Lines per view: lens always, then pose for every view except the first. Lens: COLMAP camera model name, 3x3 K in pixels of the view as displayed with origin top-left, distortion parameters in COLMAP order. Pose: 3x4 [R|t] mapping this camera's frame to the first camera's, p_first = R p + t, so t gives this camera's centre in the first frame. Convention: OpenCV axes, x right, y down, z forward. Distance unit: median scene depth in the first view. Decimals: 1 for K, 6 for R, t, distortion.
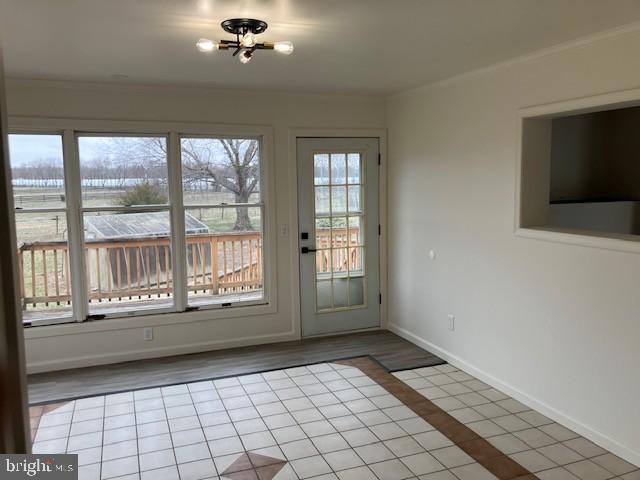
lens RADIAL K [[521.3, 0, 321.7], [0, 521.3, 241.5], [0, 0, 1]] dist [0.021970, -0.023470]
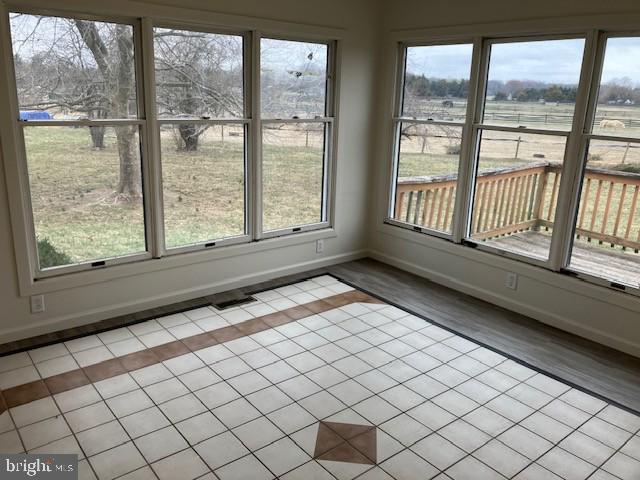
lens RADIAL K [[521.3, 0, 320.2], [0, 521.3, 237.2], [0, 0, 1]] dist [0.021970, -0.023470]
pose [[0.295778, 0.266849, -0.917228, 0.350987], [-0.160372, 0.960433, 0.227704, -0.037377], [0.941698, 0.079748, 0.326870, 0.444240]]
